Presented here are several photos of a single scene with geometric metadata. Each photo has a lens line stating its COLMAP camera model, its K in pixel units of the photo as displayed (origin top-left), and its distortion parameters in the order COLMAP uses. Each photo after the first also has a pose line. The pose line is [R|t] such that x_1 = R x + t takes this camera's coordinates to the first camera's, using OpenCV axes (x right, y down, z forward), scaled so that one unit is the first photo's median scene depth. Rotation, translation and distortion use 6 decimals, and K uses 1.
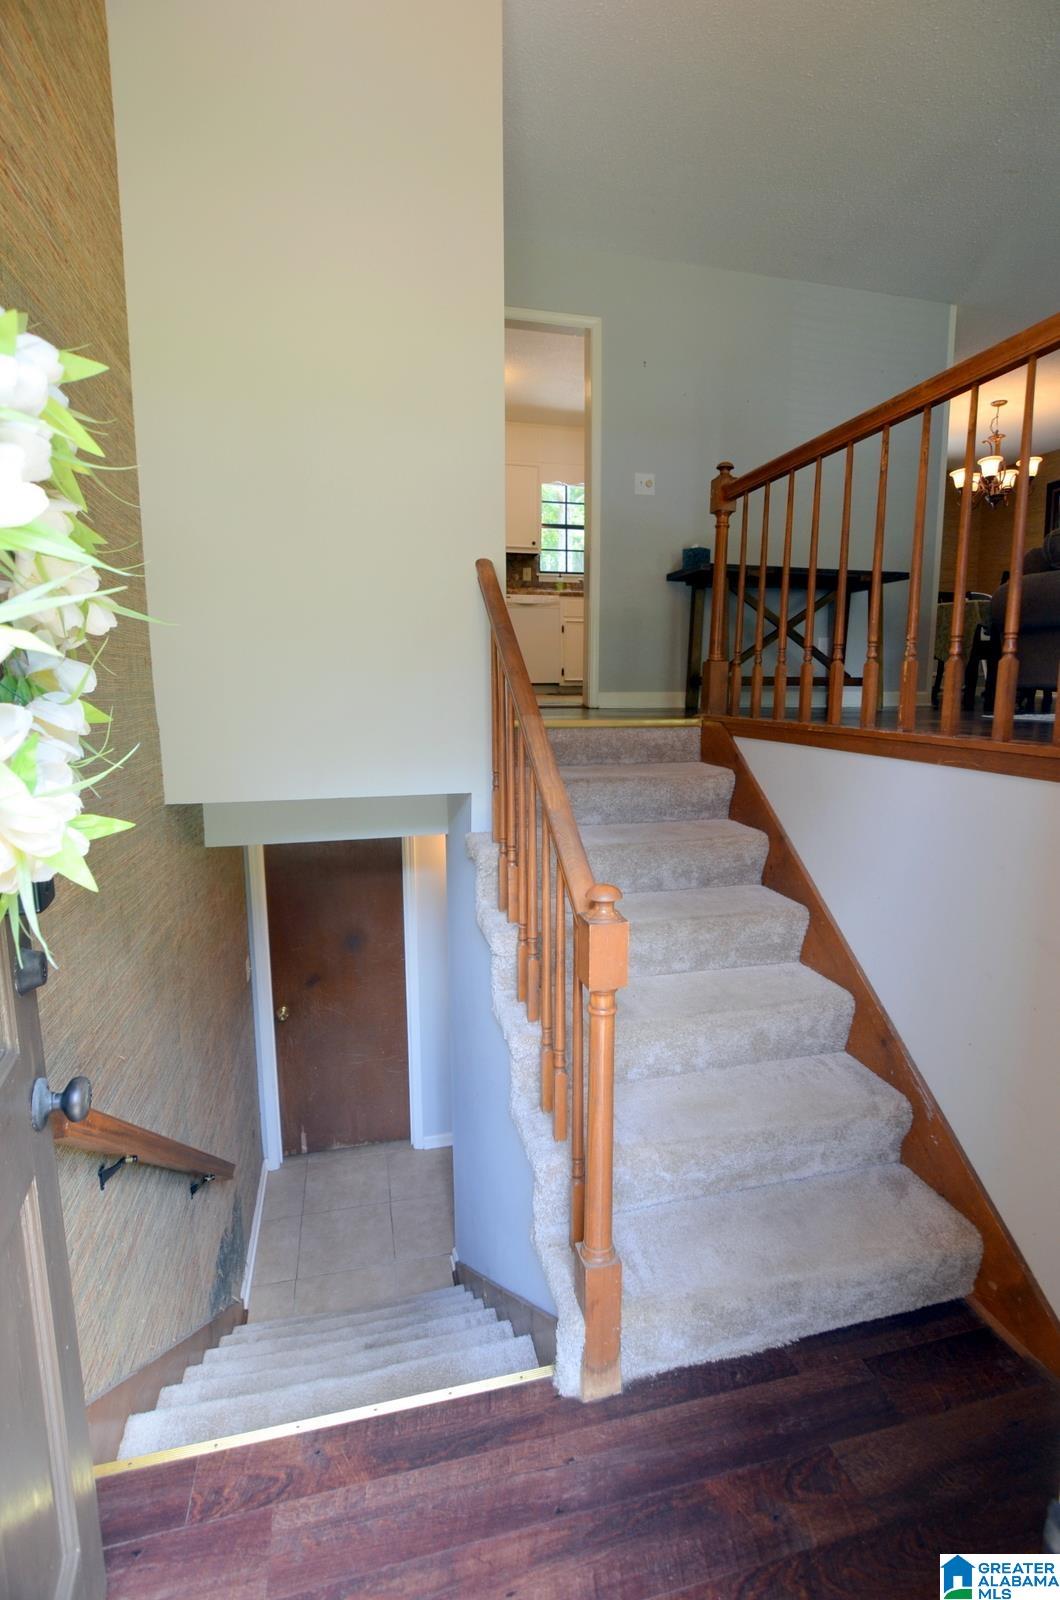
lens RADIAL K [[775.1, 0, 535.8], [0, 775.1, 802.7], [0, 0, 1]] dist [-0.030675, 0.010105]
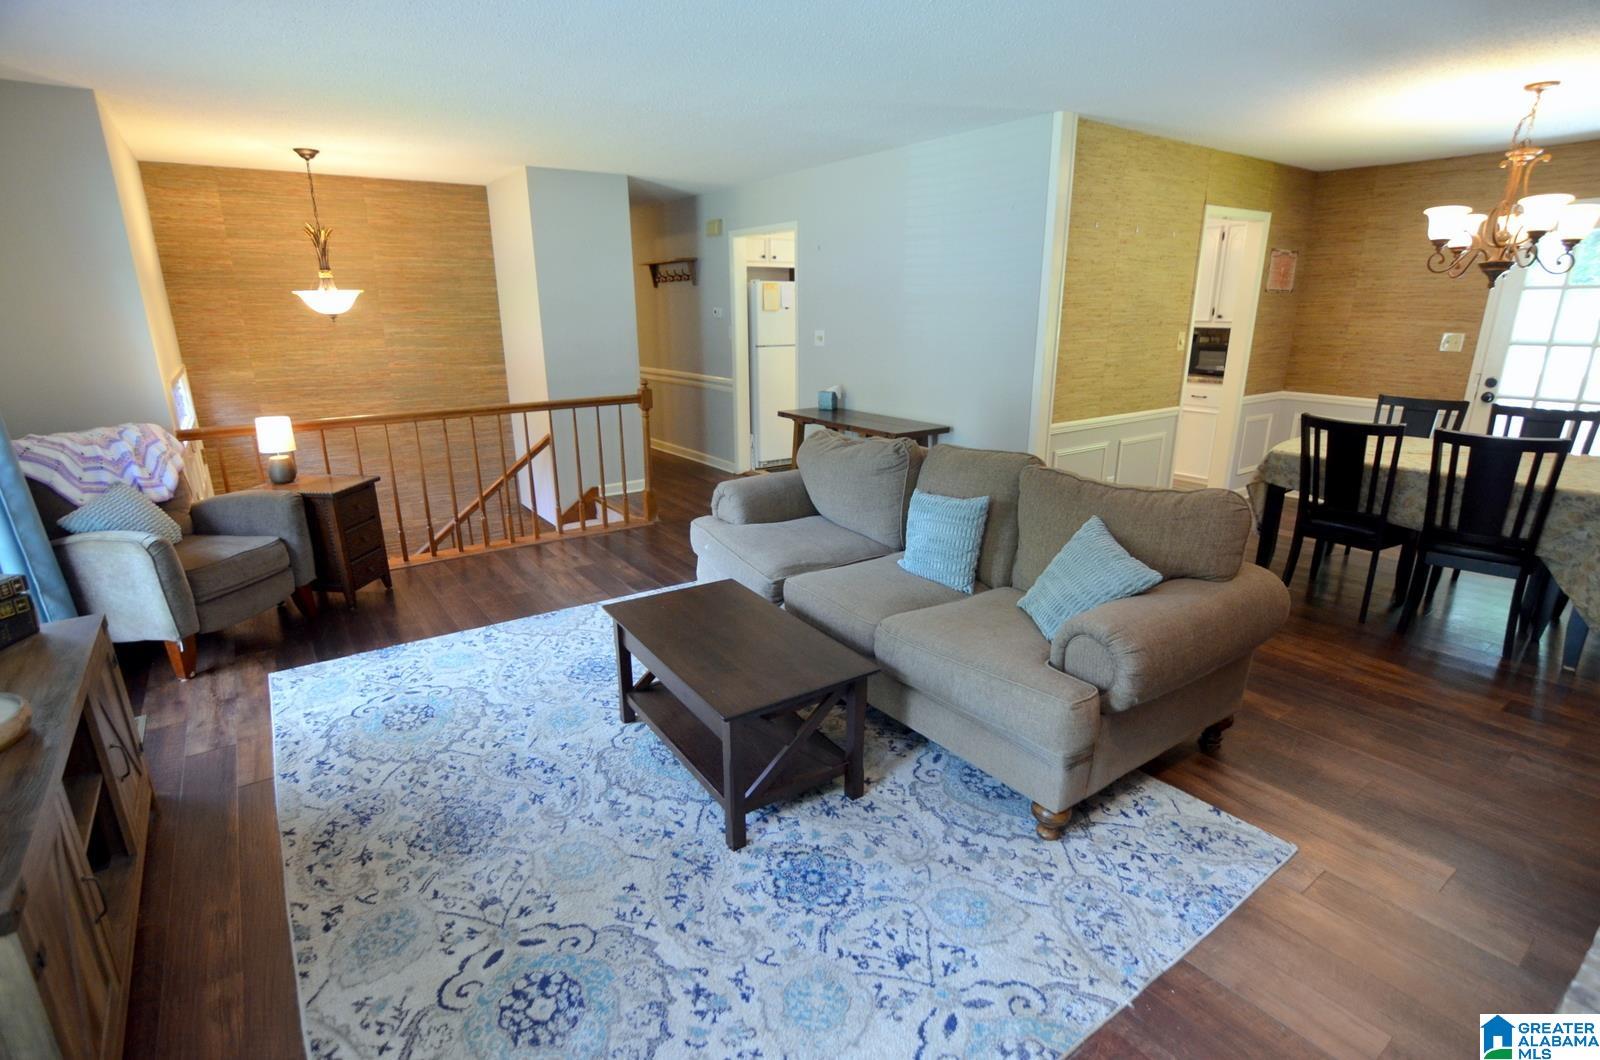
lens RADIAL K [[775.1, 0, 801.3], [0, 775.1, 542.7], [0, 0, 1]] dist [-0.030675, 0.010105]
pose [[0.366959, 0.267740, -0.890874, 0.837470], [-0.137360, 0.962782, 0.232771, -0.223729], [0.920040, 0.036953, 0.390078, 0.270564]]
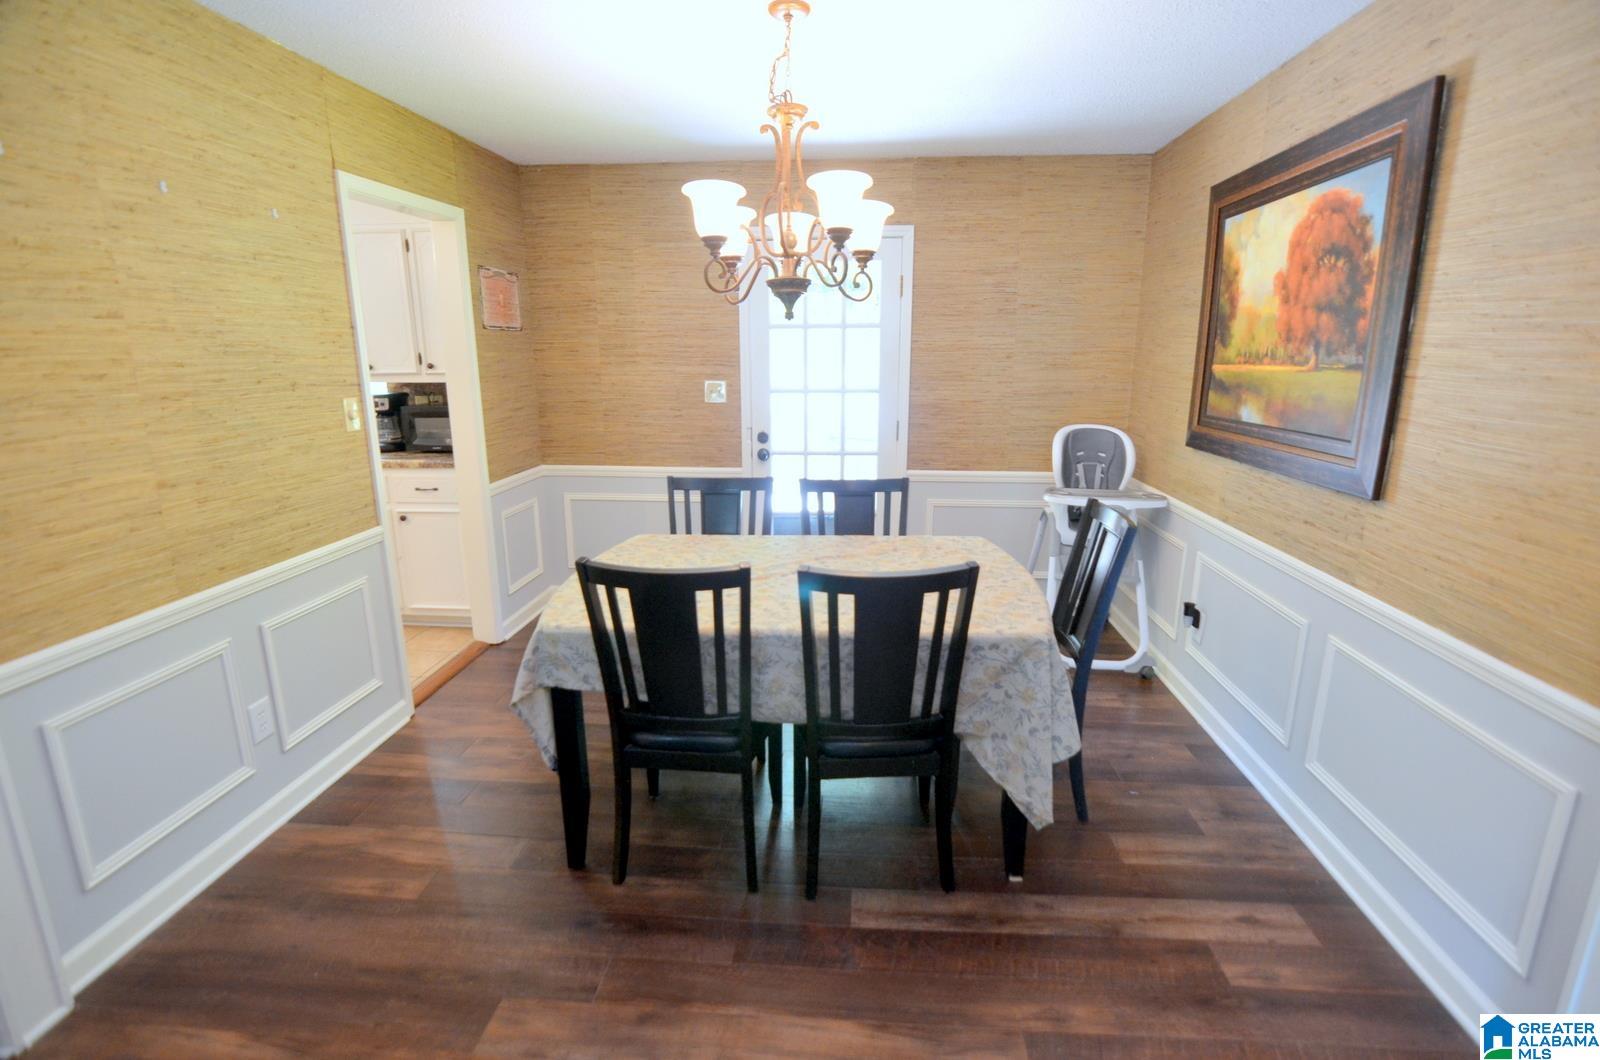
lens RADIAL K [[775.1, 0, 800.2], [0, 775.1, 537.6], [0, 0, 1]] dist [-0.030675, 0.010105]
pose [[0.946441, 0.071843, -0.314781, 0.632228], [-0.044642, 0.994684, 0.092794, -0.268907], [0.319774, -0.073772, 0.944617, 0.556362]]
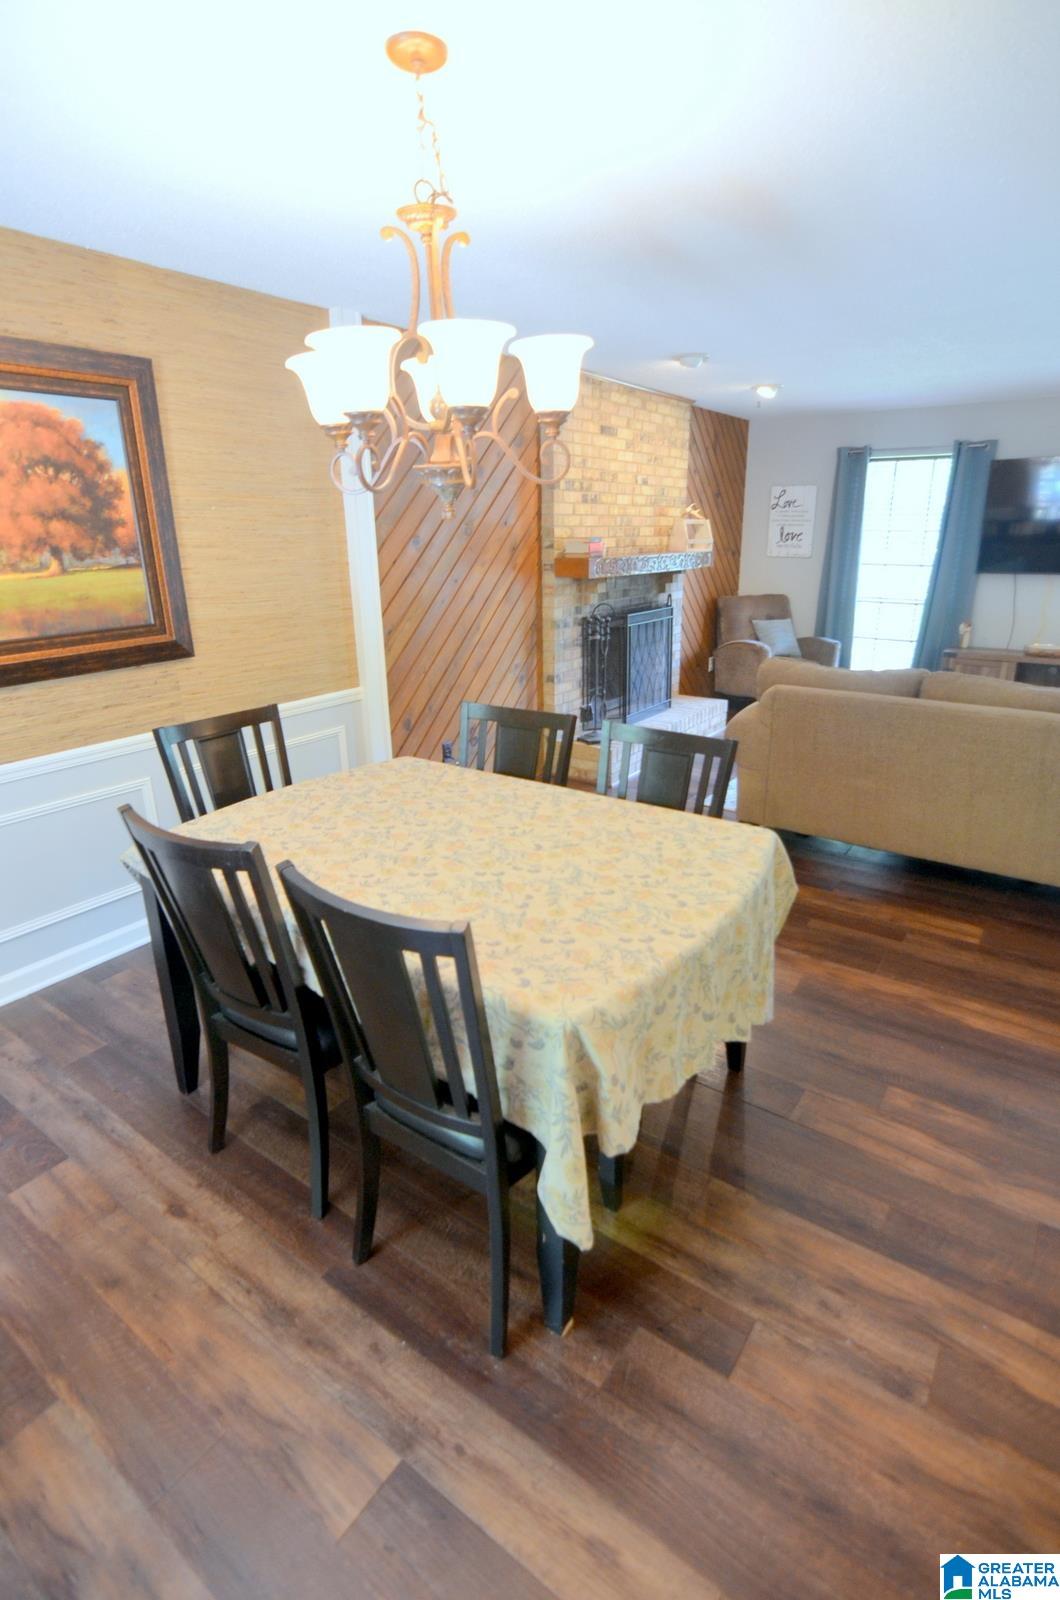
lens RADIAL K [[783.6, 0, 542.9], [0, 783.6, 788.0], [0, 0, 1]] dist [-0.026681, 0.005530]
pose [[-0.649497, -0.235300, 0.723040, 0.306392], [0.125355, 0.904766, 0.407044, -0.347764], [-0.749959, 0.355011, -0.558147, 1.007322]]
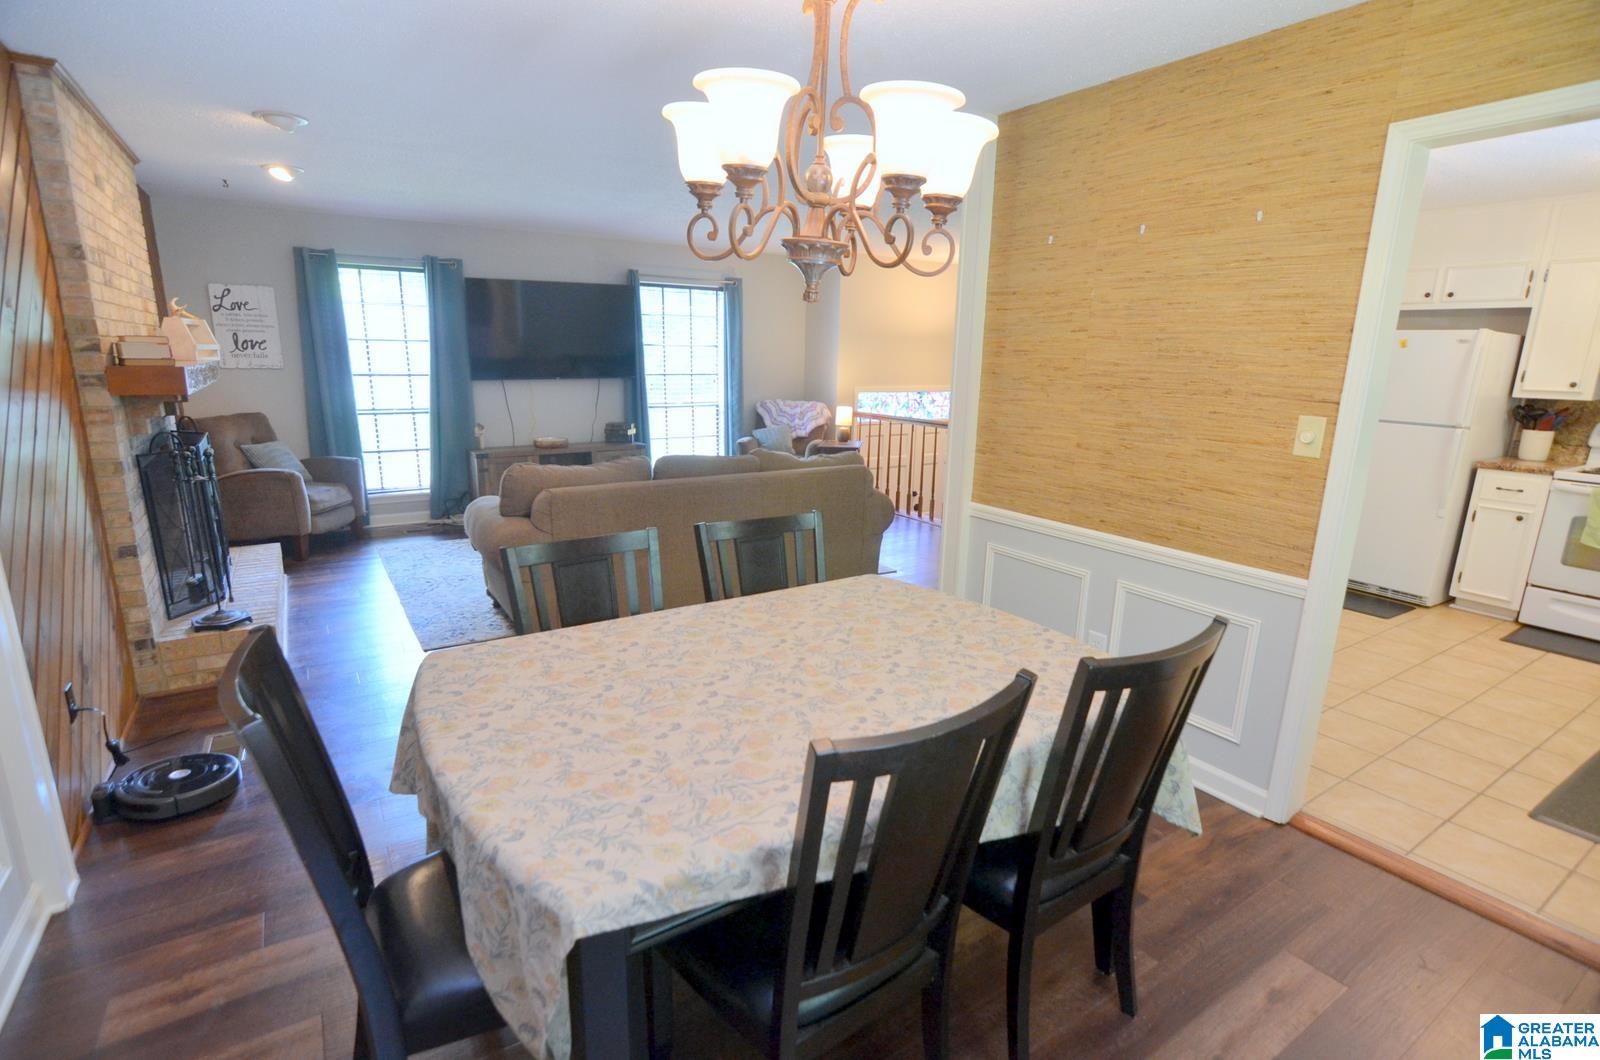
lens RADIAL K [[775.1, 0, 800.7], [0, 775.1, 543.6], [0, 0, 1]] dist [-0.030675, 0.010105]
pose [[-0.946005, 0.055997, -0.319278, 0.596308], [-0.072371, 0.923618, 0.376420, -0.347287], [0.315969, 0.379202, -0.869695, 1.076132]]
